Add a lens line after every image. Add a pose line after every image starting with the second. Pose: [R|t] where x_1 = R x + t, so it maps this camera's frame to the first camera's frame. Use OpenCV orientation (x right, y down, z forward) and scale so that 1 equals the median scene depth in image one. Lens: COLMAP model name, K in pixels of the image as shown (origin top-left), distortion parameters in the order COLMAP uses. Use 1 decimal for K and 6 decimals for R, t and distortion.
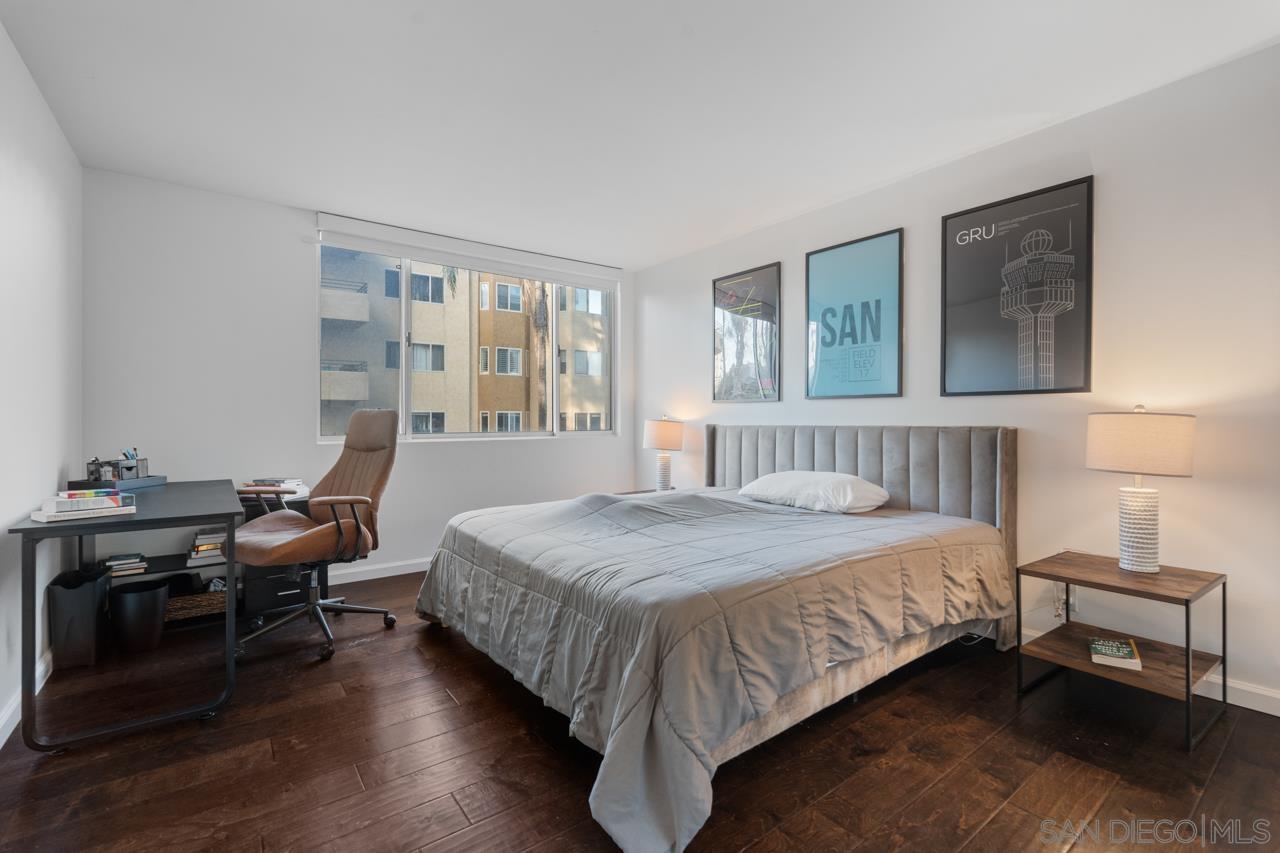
lens RADIAL K [[575.7, 0, 640.0], [0, 575.7, 426.5], [0, 0, 1]] dist [-0.000957, -0.000025]
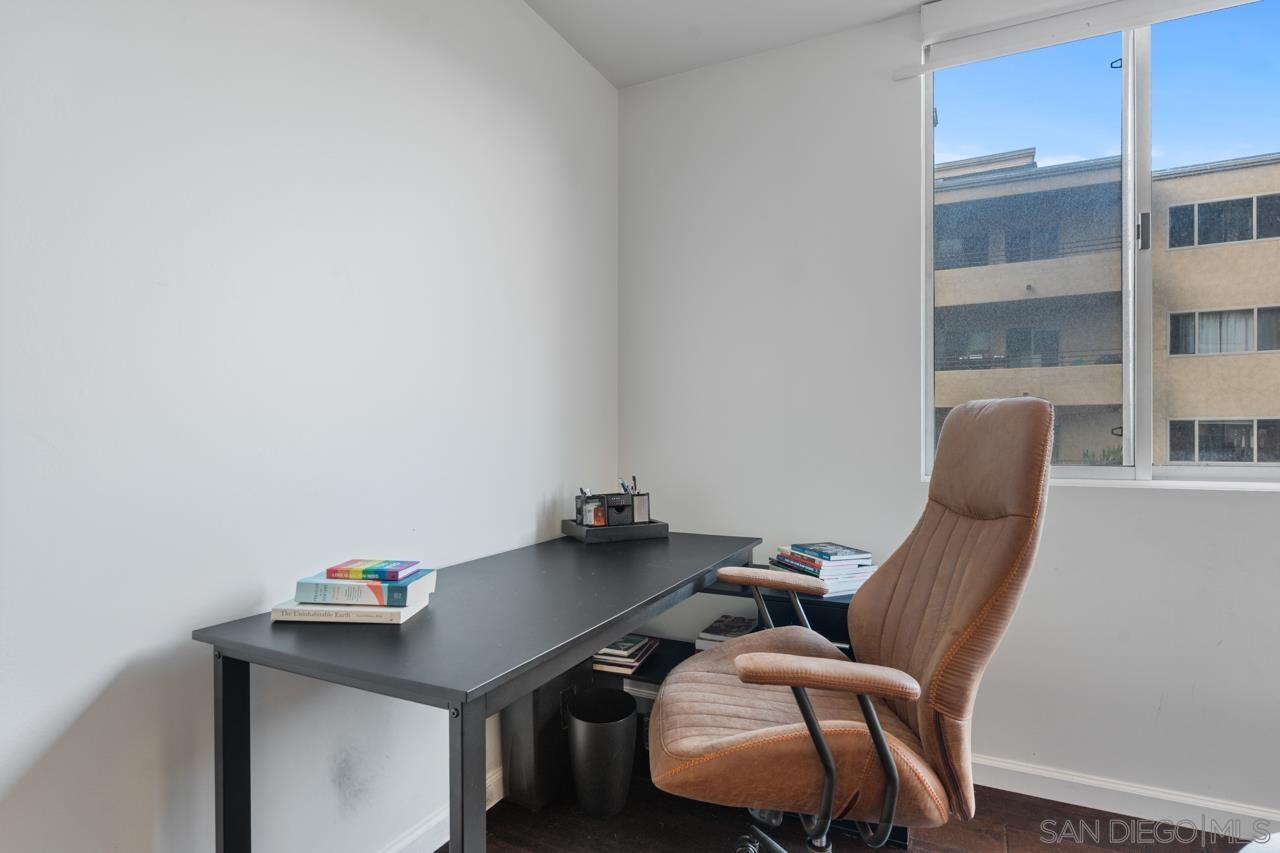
lens RADIAL K [[672.1, 0, 638.0], [0, 672.1, 433.3], [0, 0, 1]] dist [0.000554, 0.000517]
pose [[0.456327, -0.002609, -0.889808, -0.195649], [-0.007367, 0.999950, -0.006710, -0.005735], [0.889782, 0.009617, 0.456285, 0.637263]]
